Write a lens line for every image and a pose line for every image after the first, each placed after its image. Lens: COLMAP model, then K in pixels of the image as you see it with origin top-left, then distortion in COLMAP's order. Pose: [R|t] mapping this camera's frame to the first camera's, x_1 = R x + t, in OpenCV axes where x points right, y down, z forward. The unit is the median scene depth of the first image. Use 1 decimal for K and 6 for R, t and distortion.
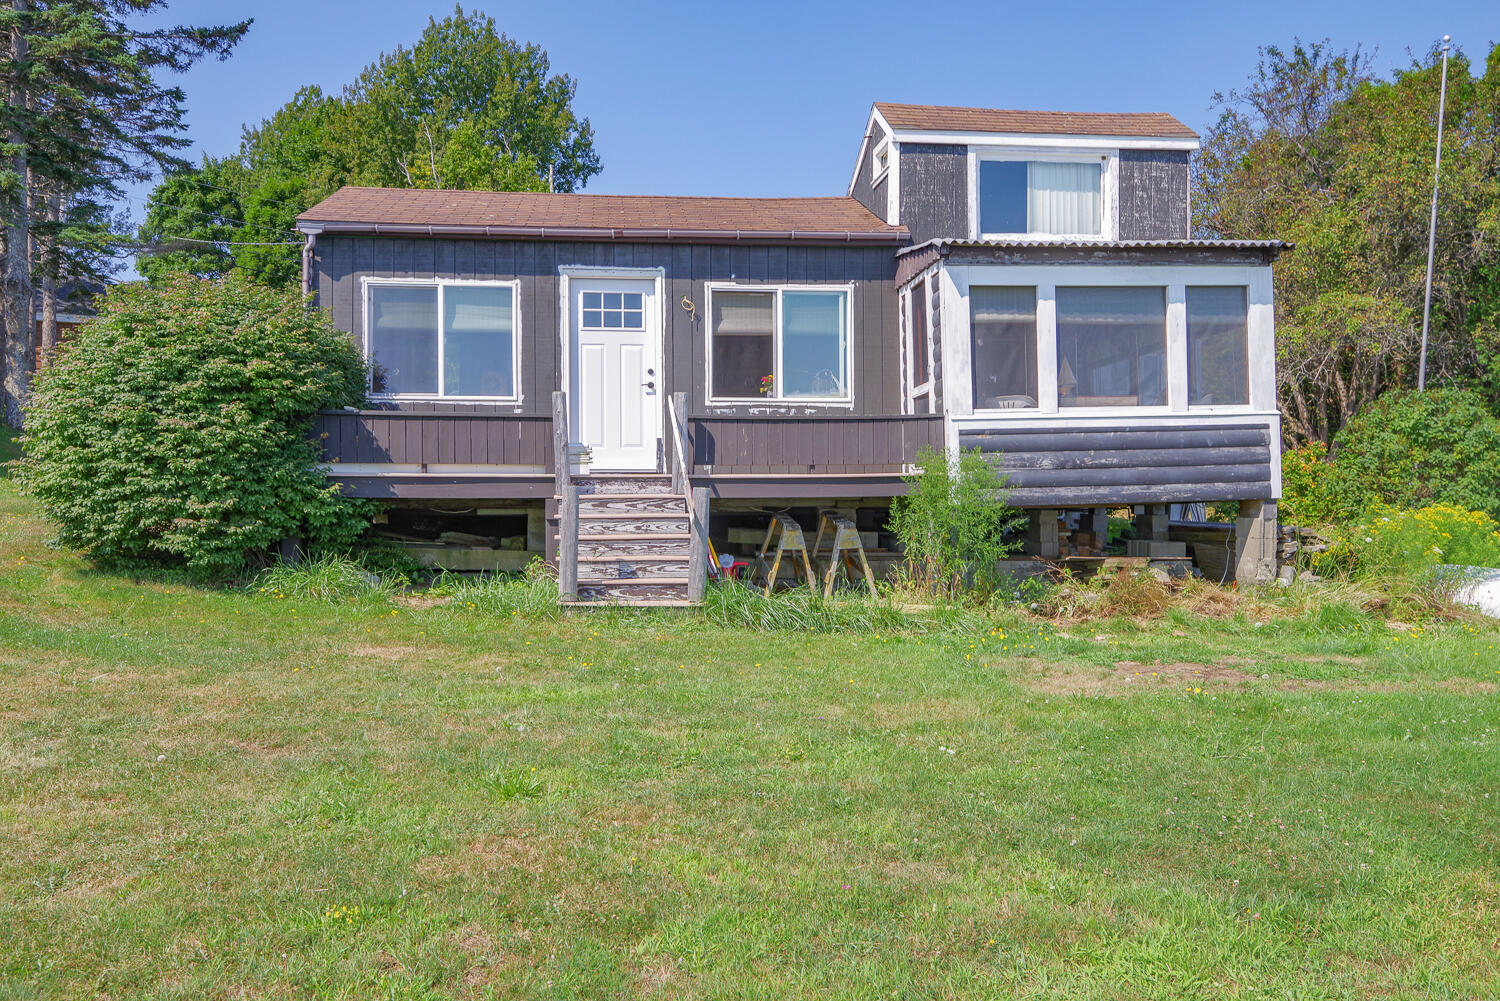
lens RADIAL K [[1258.1, 0, 750.0], [0, 1258.1, 500.5], [0, 0, 1]] dist [0.026208, -0.000141]
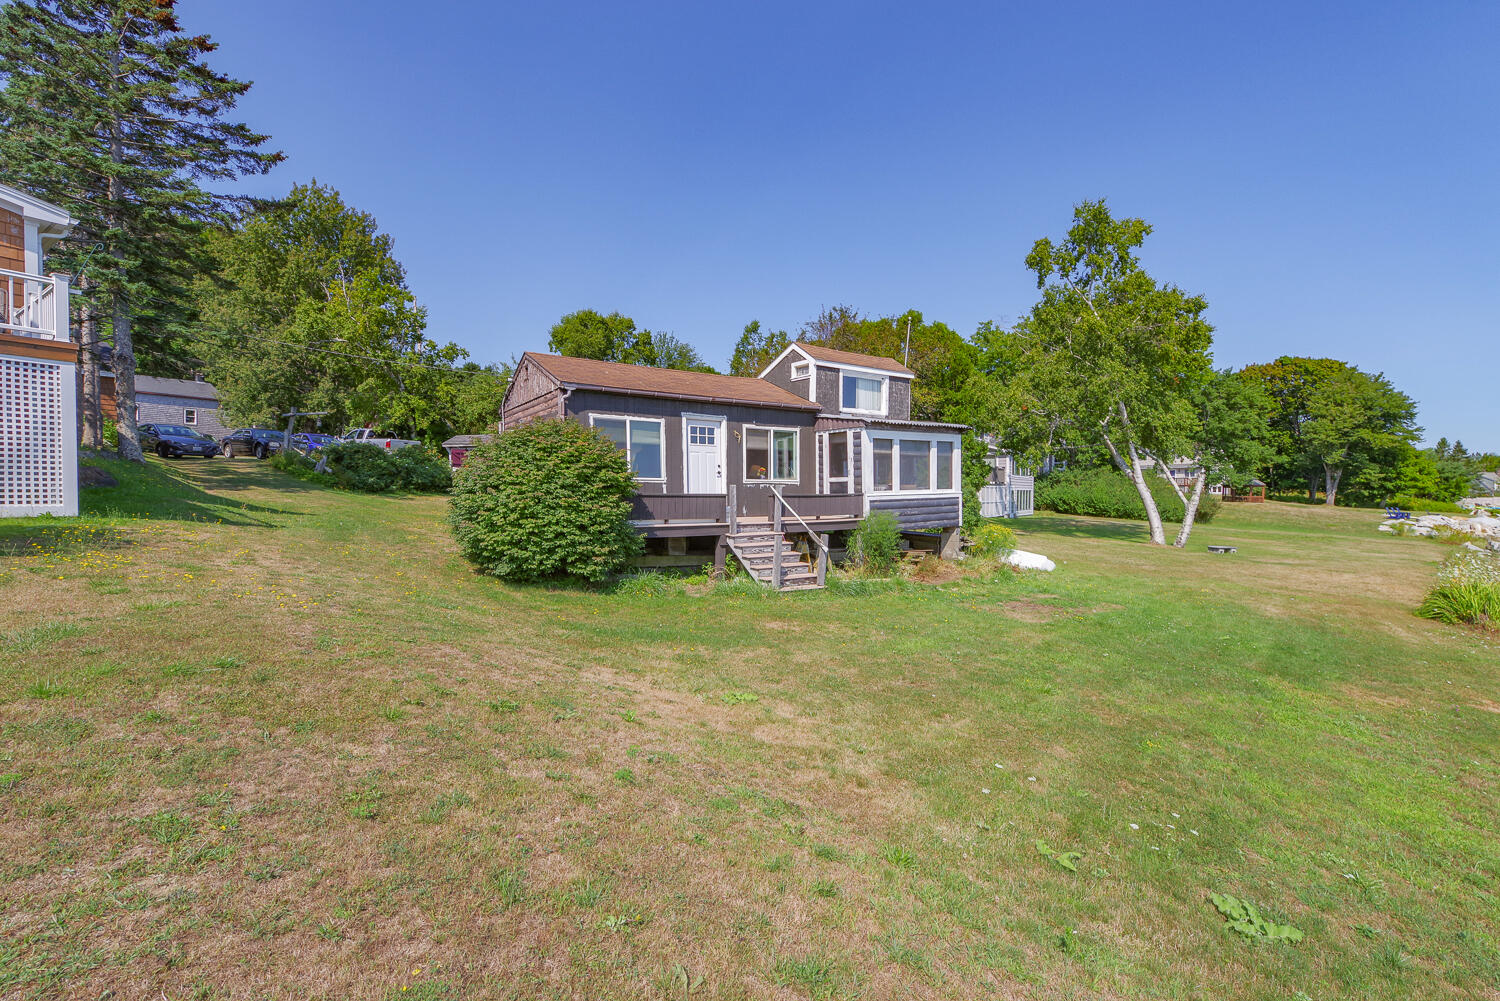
lens RADIAL K [[651.8, 0, 750.0], [0, 651.8, 500.5], [0, 0, 1]] dist [-0.001805, -0.000130]
pose [[0.886484, 0.001805, 0.462756, -0.537402], [-0.016167, 0.999503, 0.027073, -0.077230], [-0.462477, -0.031481, 0.886072, 0.029873]]
